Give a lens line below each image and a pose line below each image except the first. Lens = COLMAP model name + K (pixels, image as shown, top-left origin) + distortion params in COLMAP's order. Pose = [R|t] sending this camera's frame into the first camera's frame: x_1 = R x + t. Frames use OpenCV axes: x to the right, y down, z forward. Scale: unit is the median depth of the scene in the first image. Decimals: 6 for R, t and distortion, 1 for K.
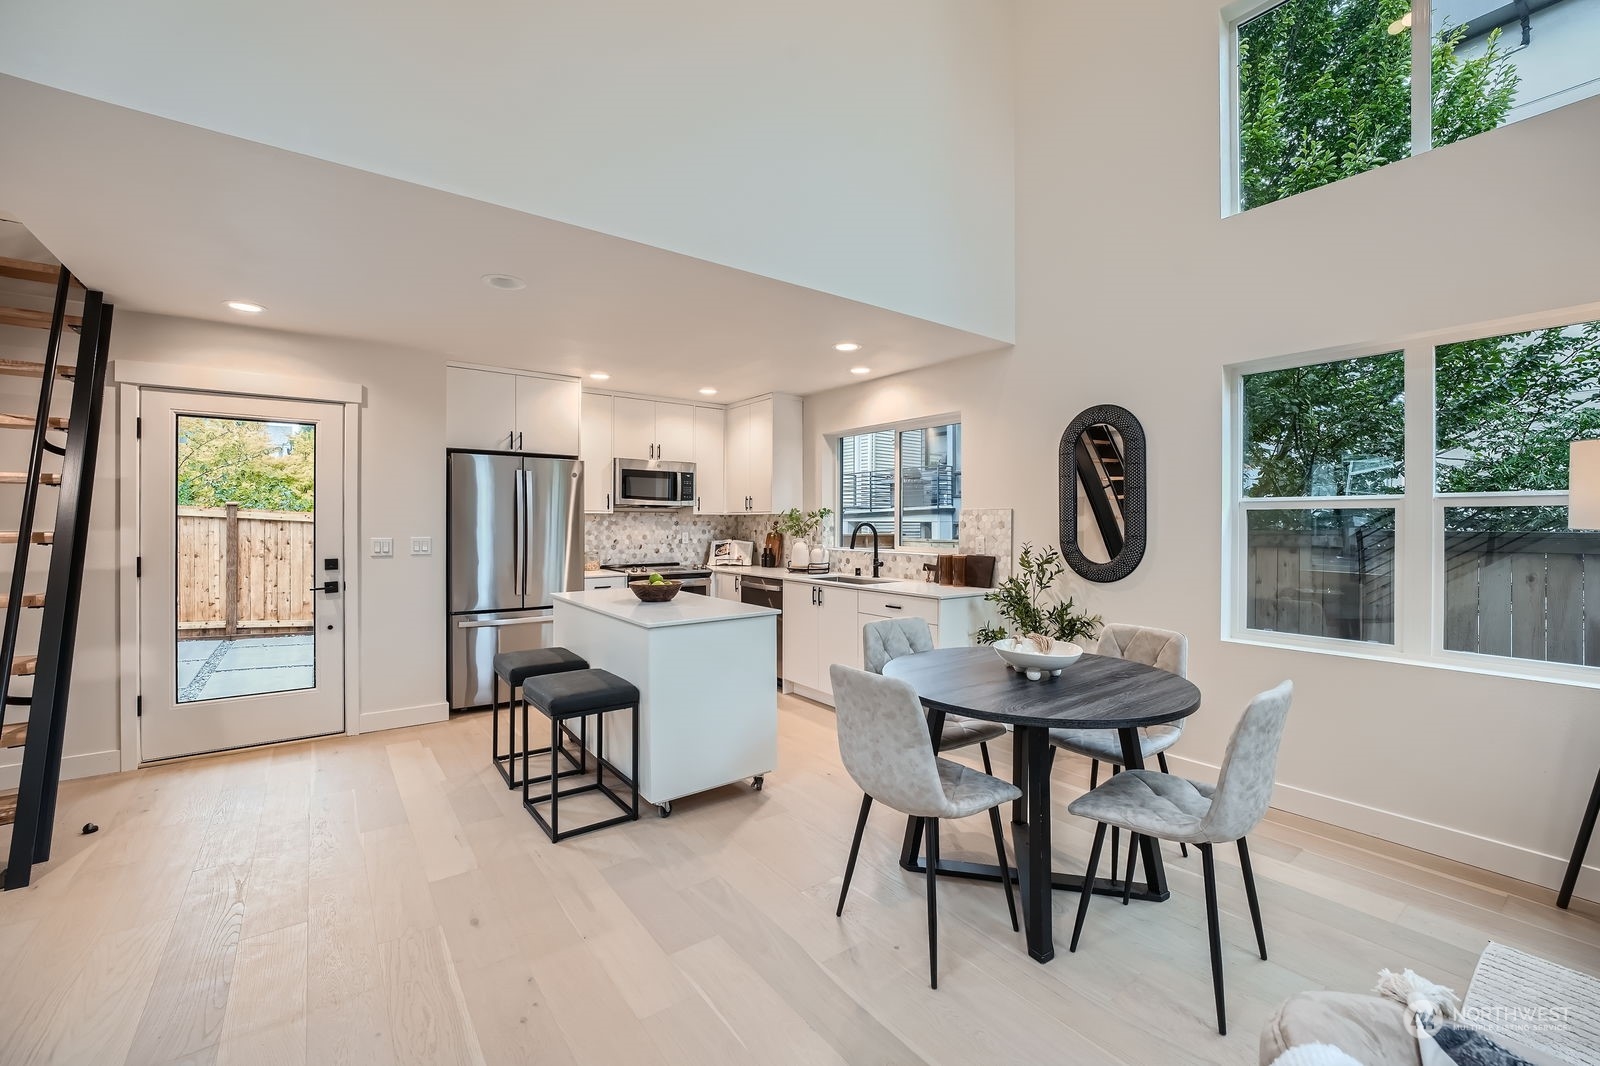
lens RADIAL K [[656.0, 0, 797.9], [0, 656.0, 524.1], [0, 0, 1]] dist [-0.018844, 0.000327]
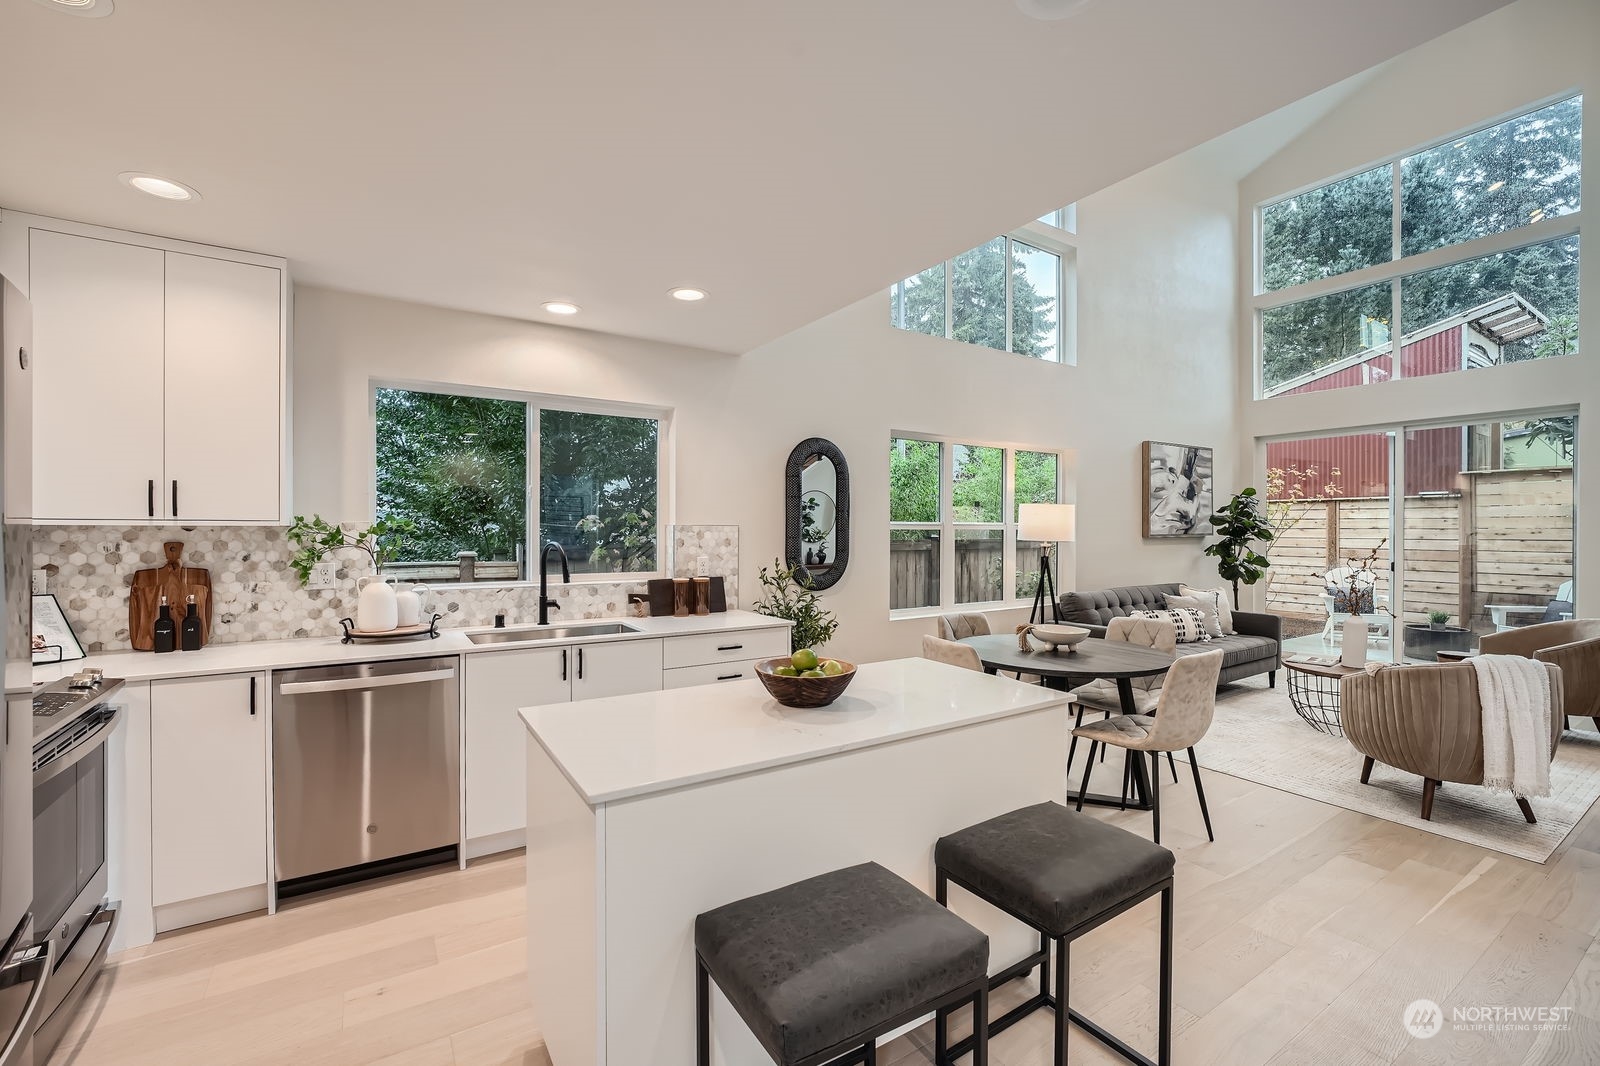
lens RADIAL K [[681.2, 0, 796.1], [0, 681.2, 534.6], [0, 0, 1]] dist [-0.029579, 0.009171]
pose [[0.068678, -0.007703, 0.997609, -0.490810], [0.000648, 0.999970, 0.007676, -0.013007], [-0.997639, 0.000120, 0.068681, 0.627830]]
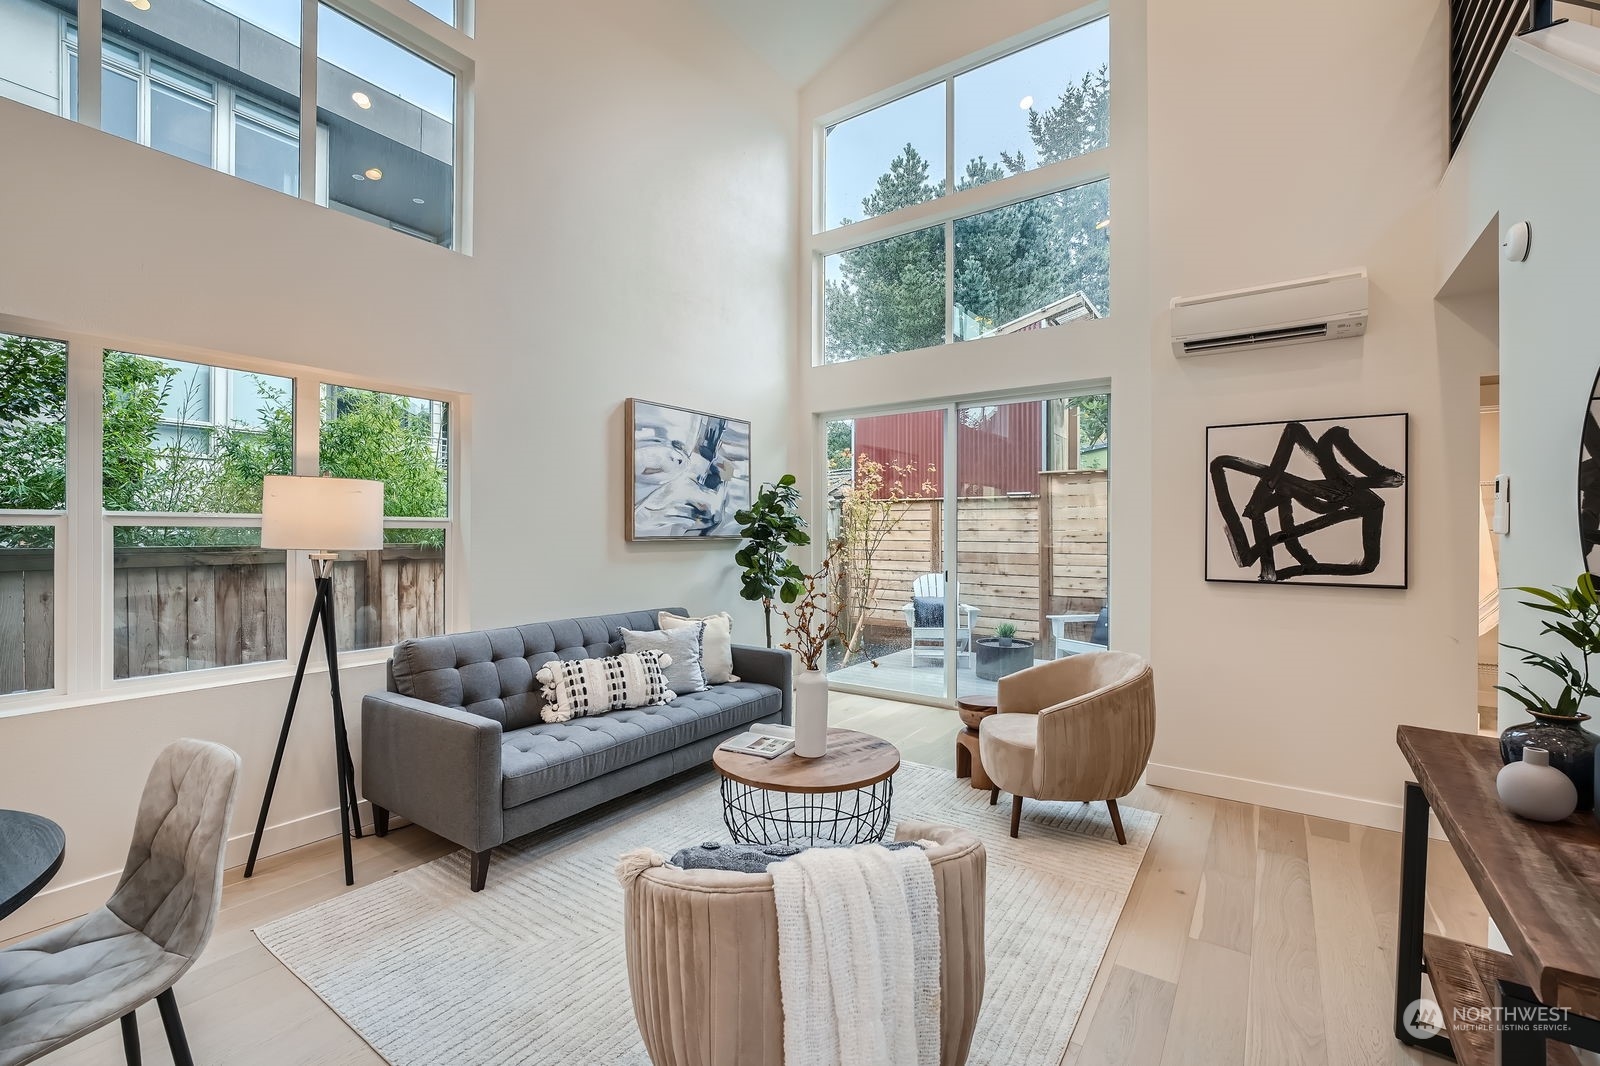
lens RADIAL K [[687.1, 0, 795.7], [0, 687.1, 534.1], [0, 0, 1]] dist [-0.016306, 0.000164]
pose [[-0.312111, -0.002756, 0.950042, -0.110871], [-0.001314, 0.999996, 0.002469, -0.009051], [-0.950045, -0.000478, -0.312113, 0.176126]]
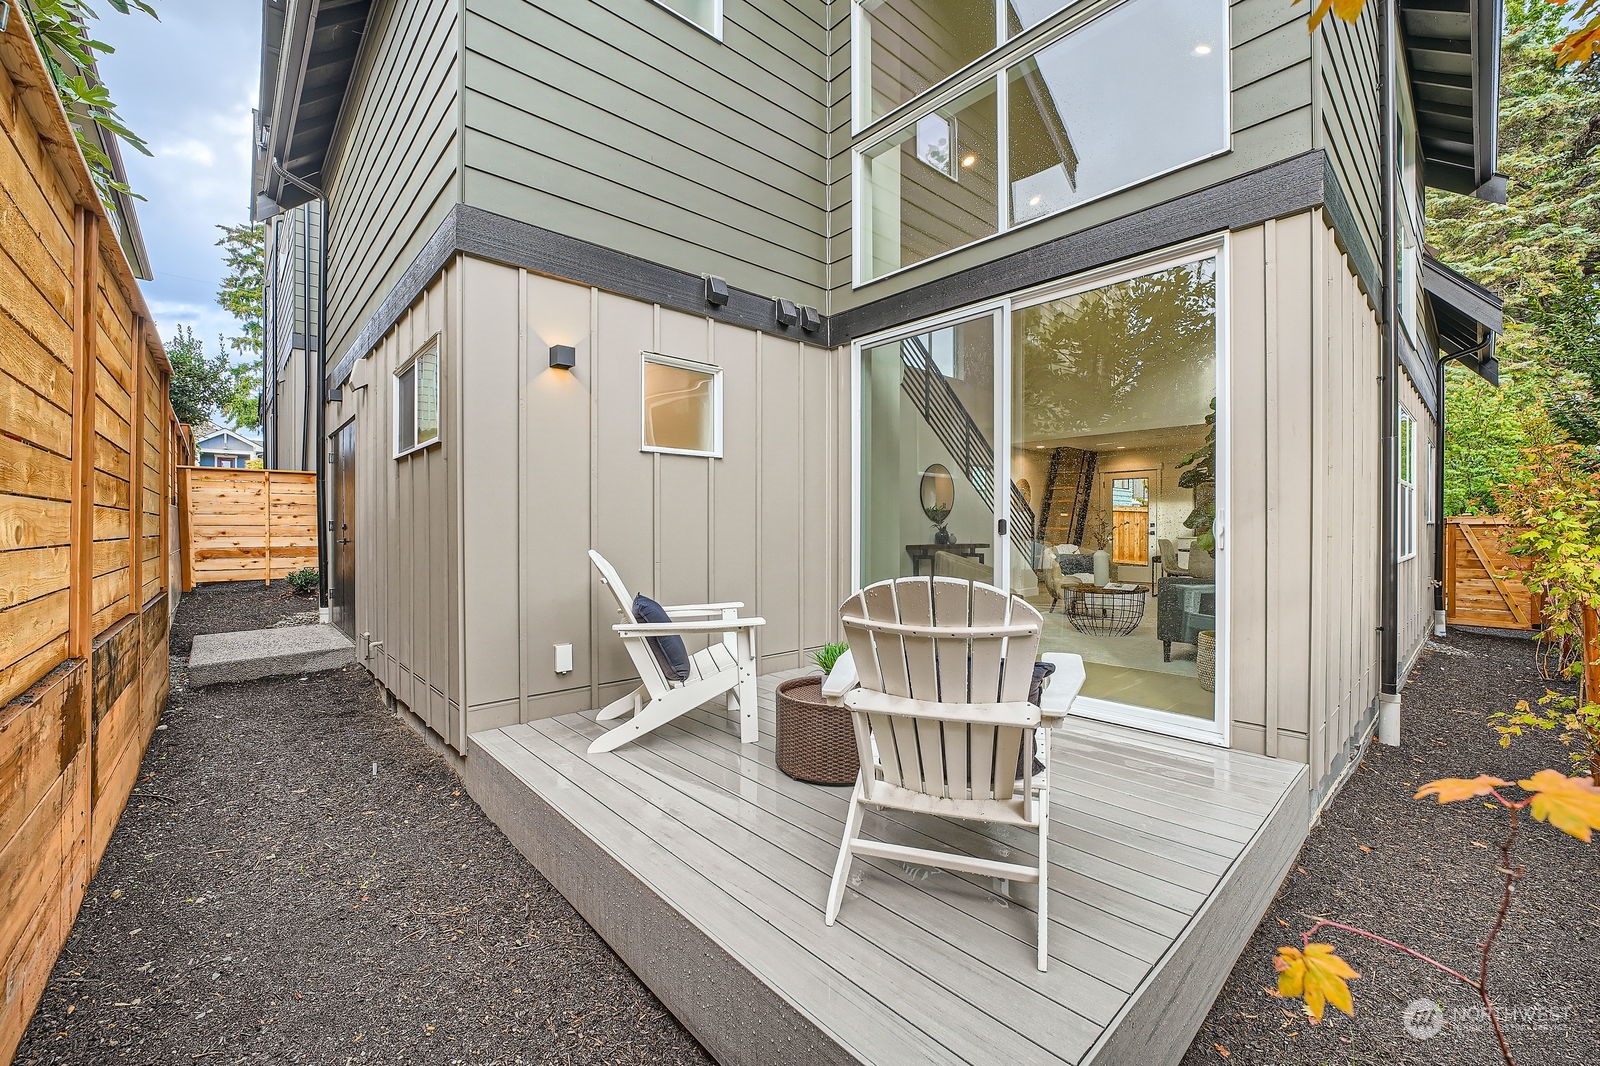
lens RADIAL K [[645.9, 0, 795.6], [0, 645.9, 531.3], [0, 0, 1]] dist [-0.027777, 0.005741]
pose [[0.098126, 0.005361, -0.995160, 1.423574], [-0.000874, 0.999986, 0.005301, 0.054387], [0.995174, 0.000350, 0.098130, -0.630324]]
